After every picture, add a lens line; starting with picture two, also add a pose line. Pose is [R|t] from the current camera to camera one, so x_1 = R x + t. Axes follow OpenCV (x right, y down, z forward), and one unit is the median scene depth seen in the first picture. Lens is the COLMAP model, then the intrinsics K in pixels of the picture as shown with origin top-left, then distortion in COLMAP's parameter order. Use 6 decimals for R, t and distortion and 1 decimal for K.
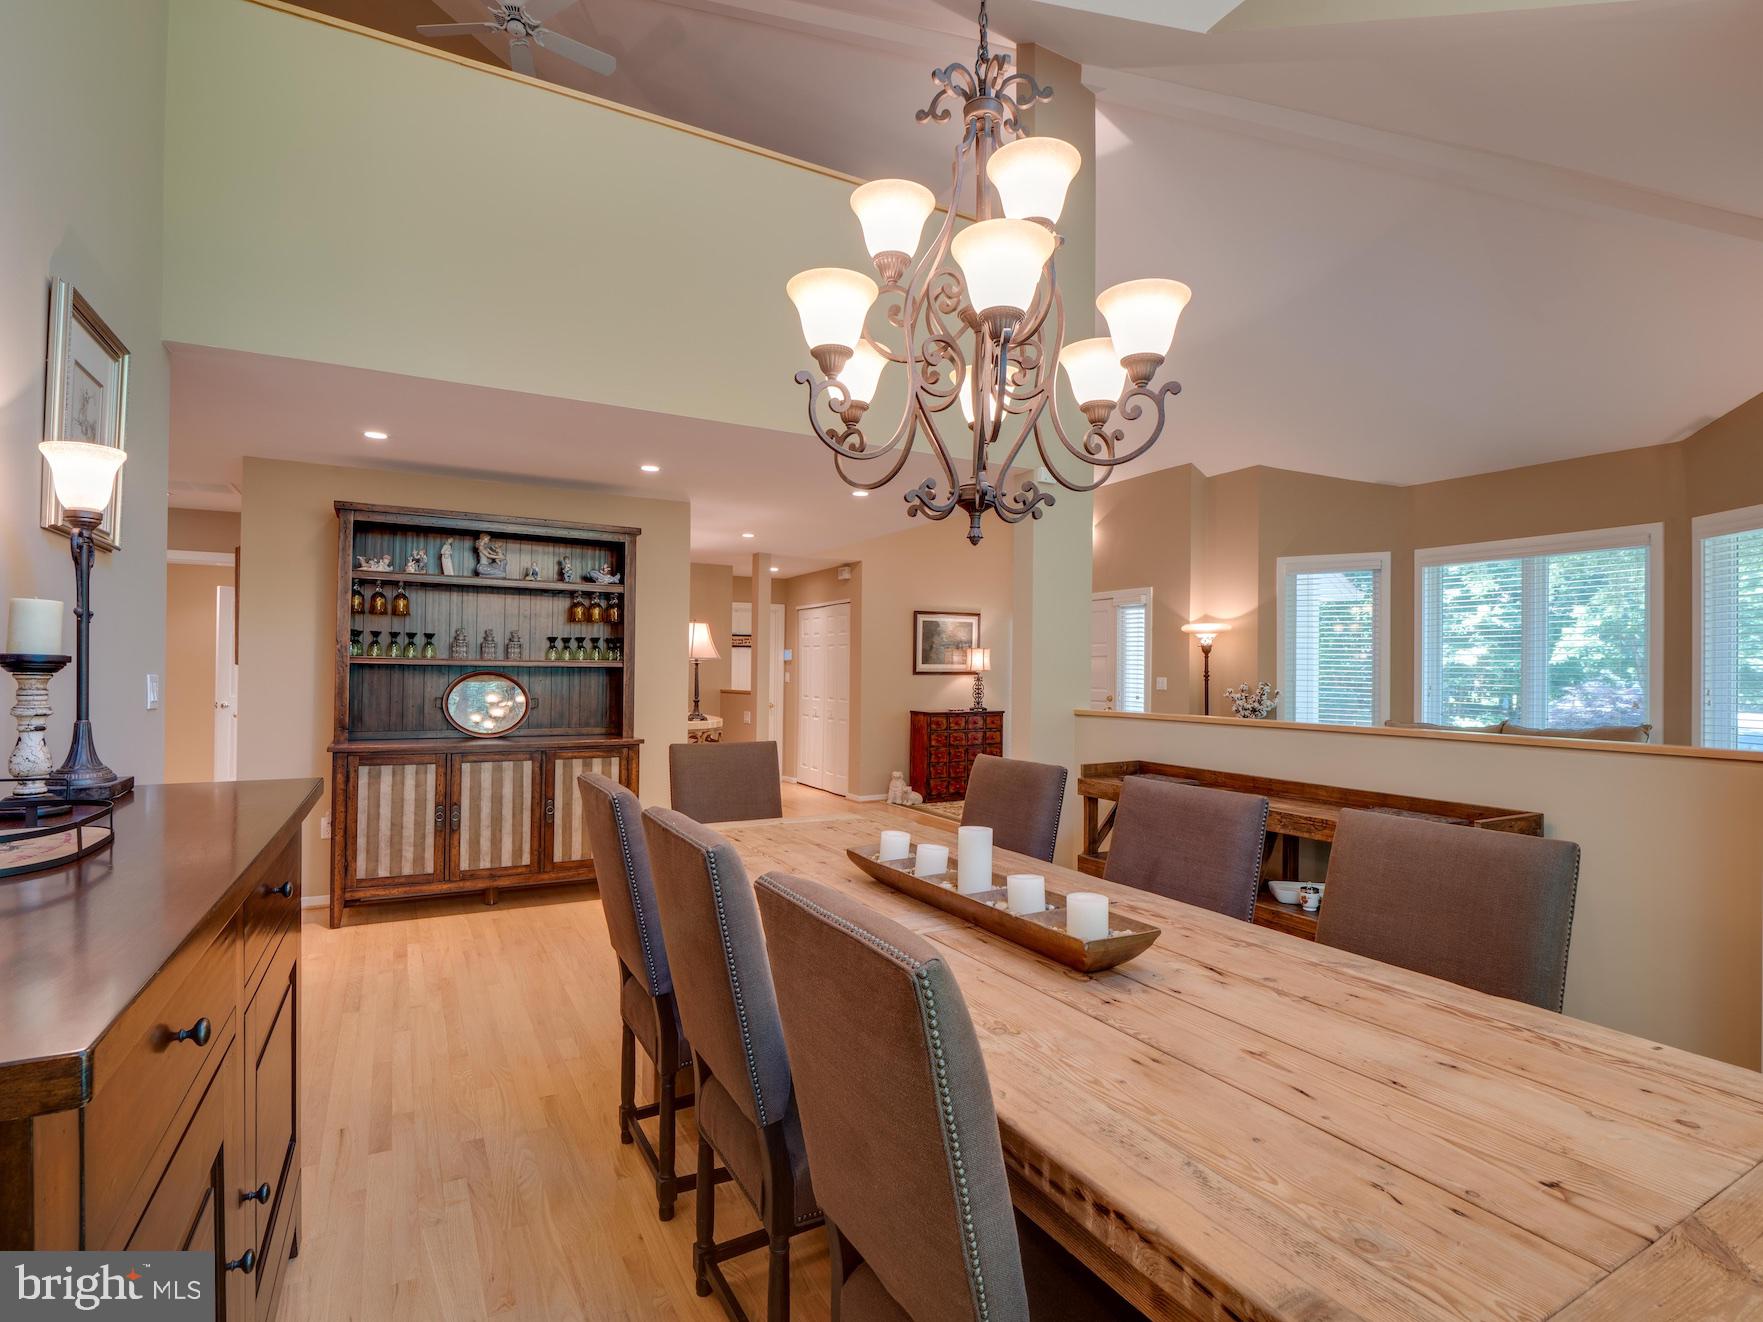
lens RADIAL K [[861.6, 0, 889.6], [0, 861.6, 662.8], [0, 0, 1]] dist [-0.009424, -0.003990]
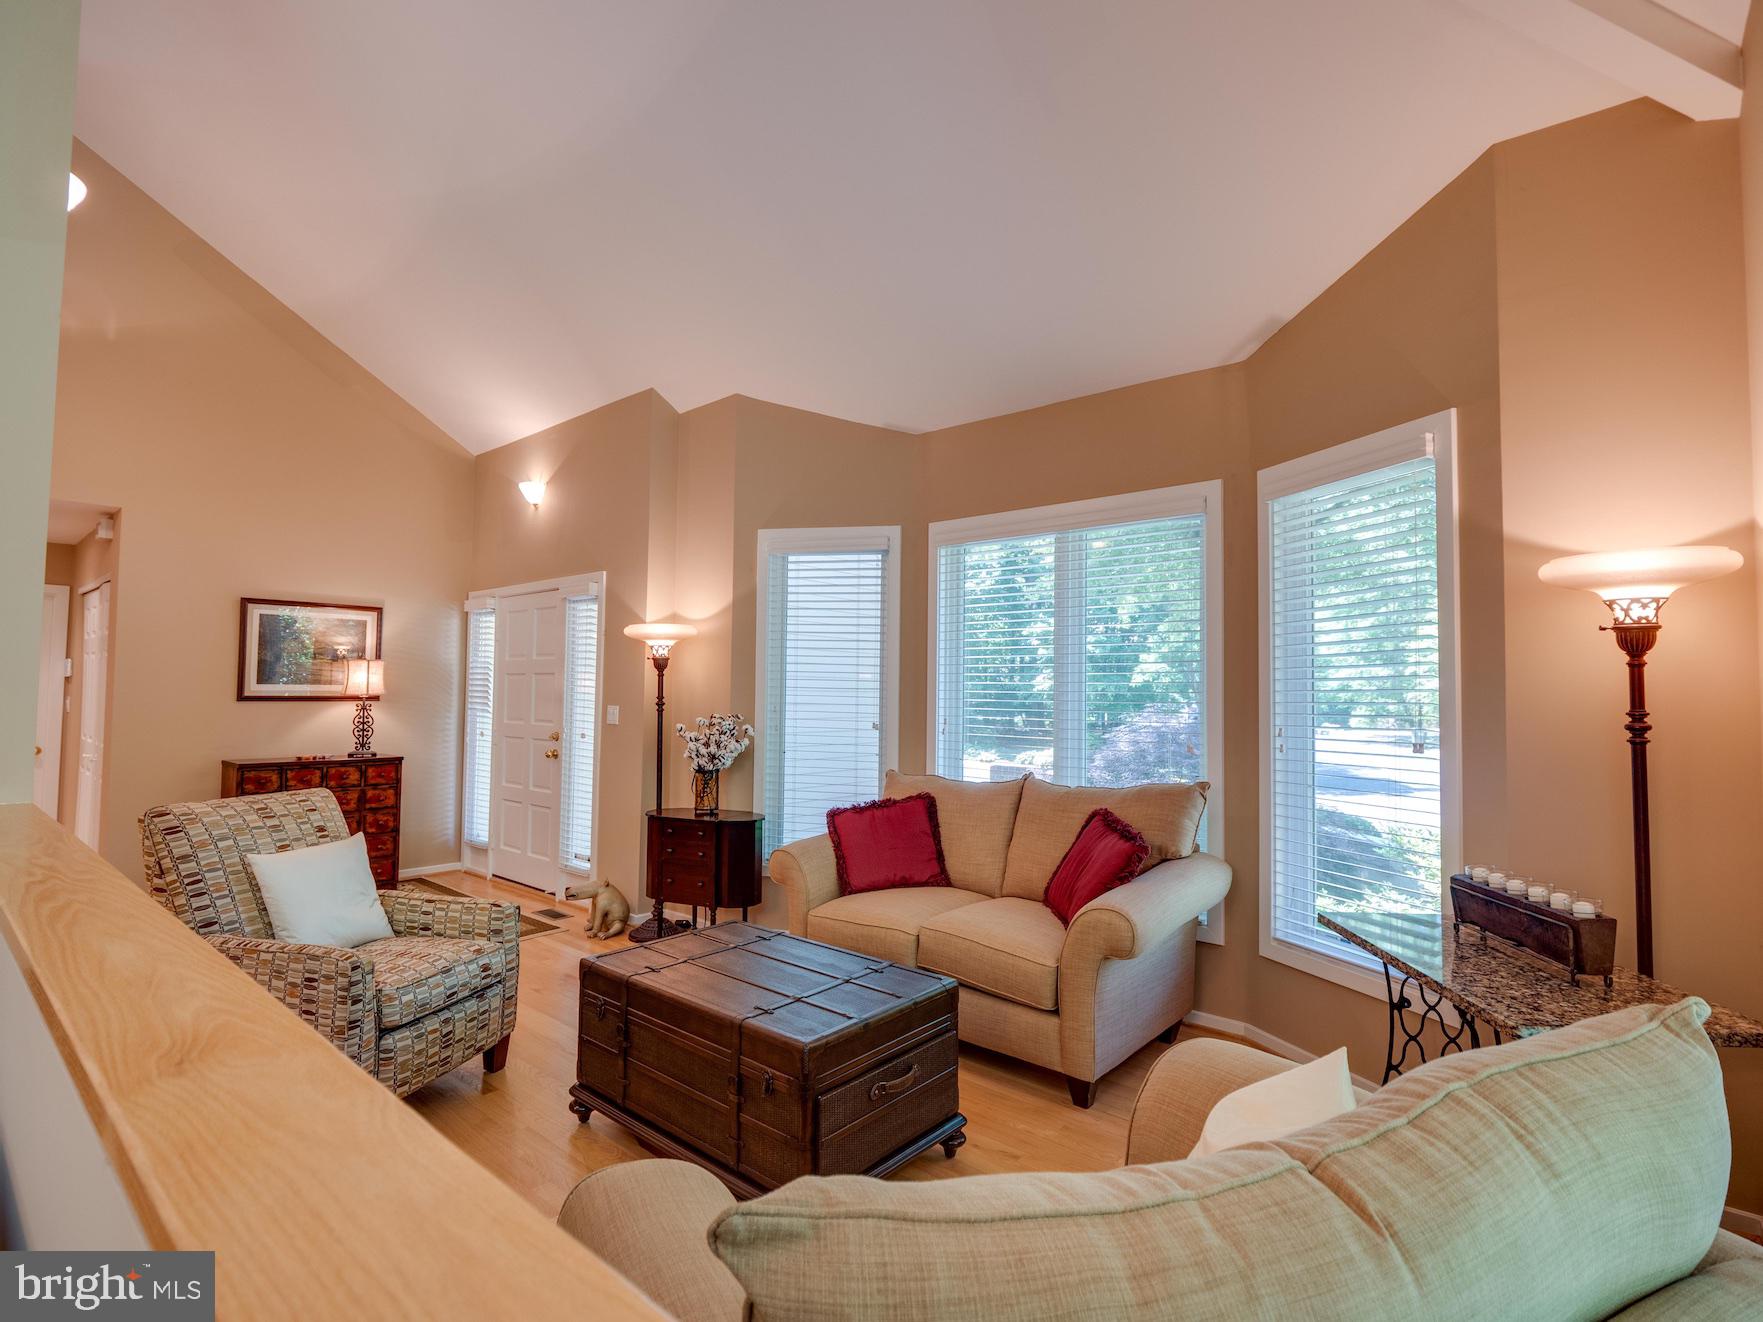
lens RADIAL K [[861.6, 0, 867.0], [0, 861.6, 660.3], [0, 0, 1]] dist [-0.009424, -0.003990]
pose [[0.937410, 0.013564, 0.347964, 0.243128], [-0.004152, 0.999605, -0.027779, -0.000387], [-0.348203, 0.024596, 0.937096, 0.274976]]
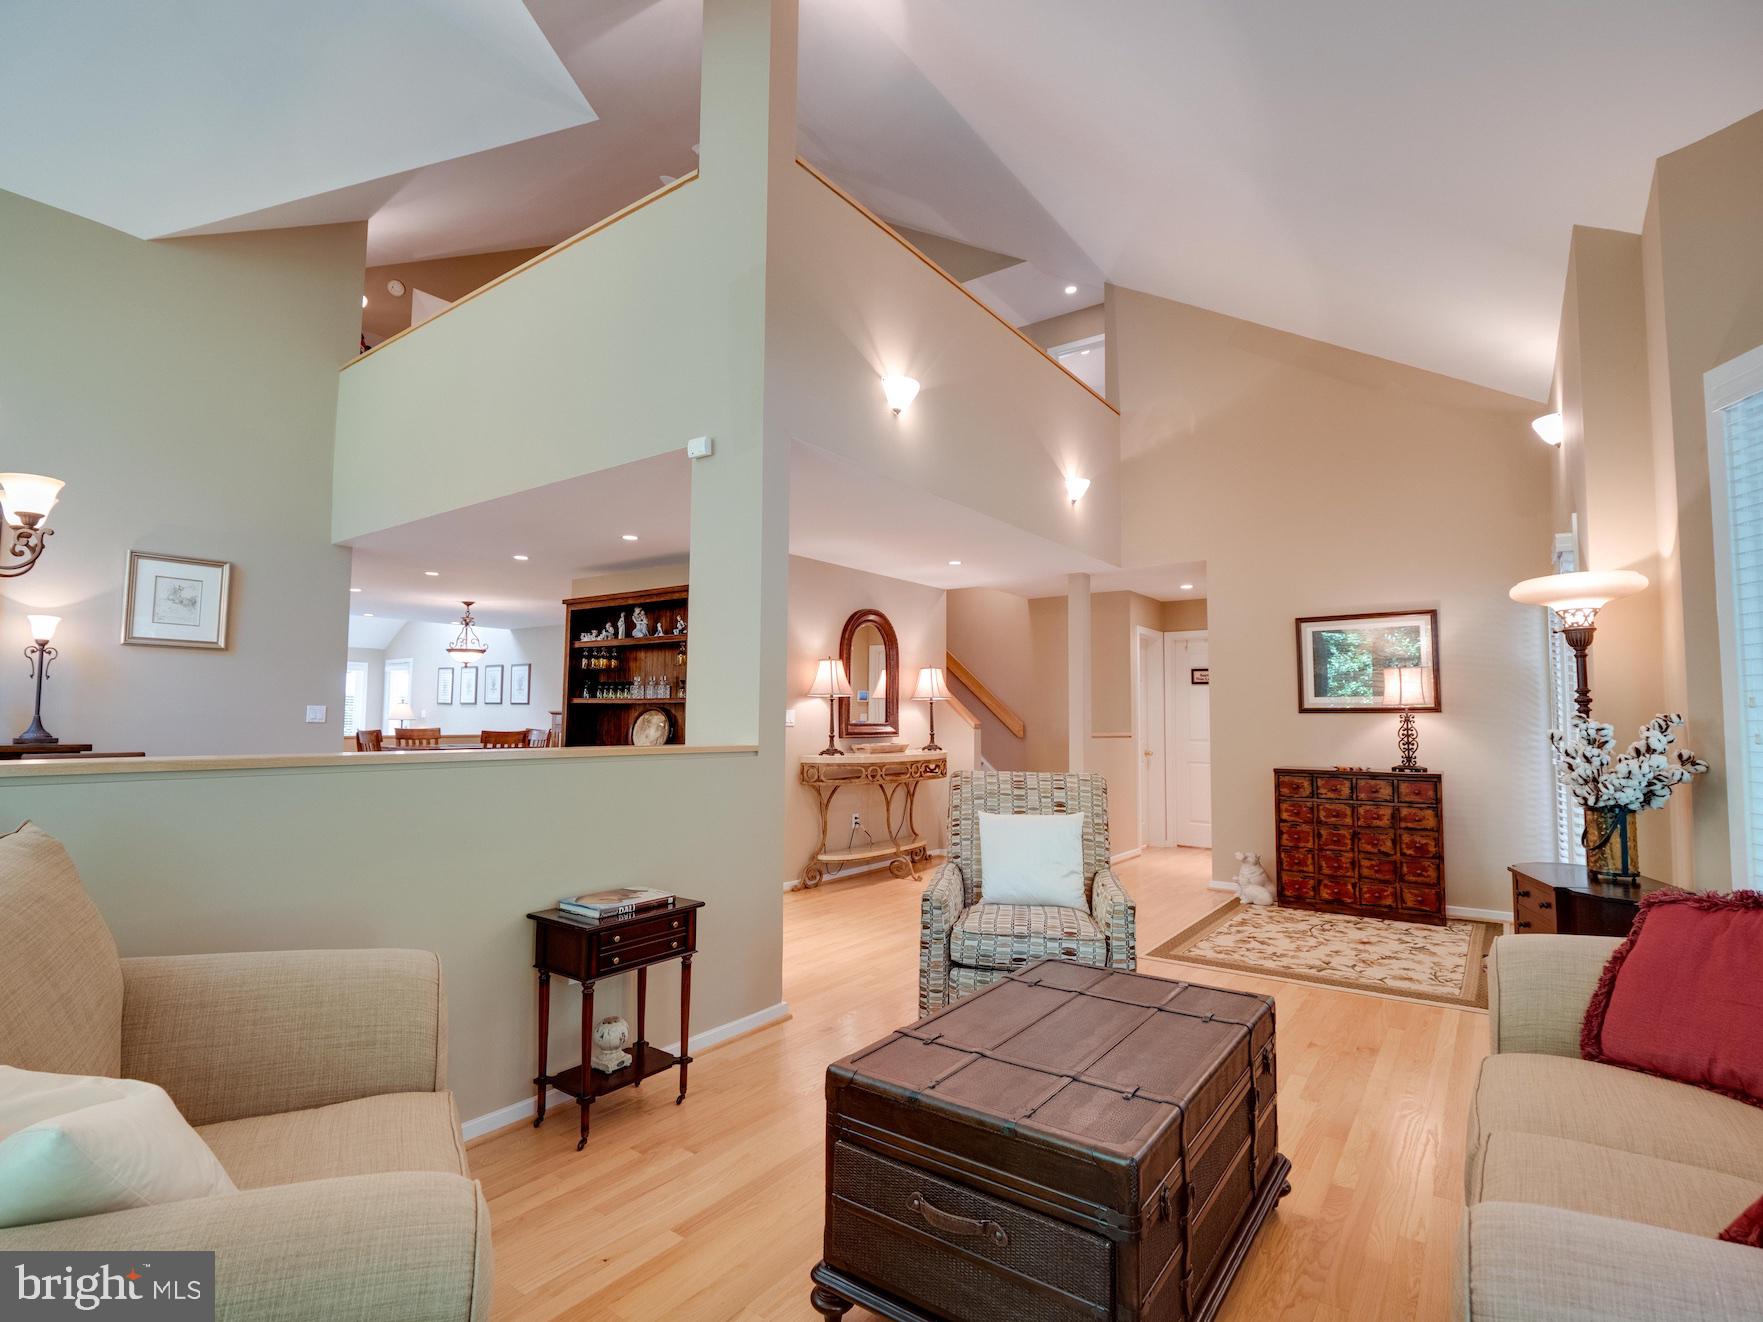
lens RADIAL K [[861.6, 0, 892.6], [0, 861.6, 665.2], [0, 0, 1]] dist [-0.009424, -0.003990]
pose [[0.434043, -0.065927, -0.898477, 0.509429], [0.006482, 0.997522, -0.070063, 0.021932], [0.900869, 0.024586, 0.433395, 0.434112]]
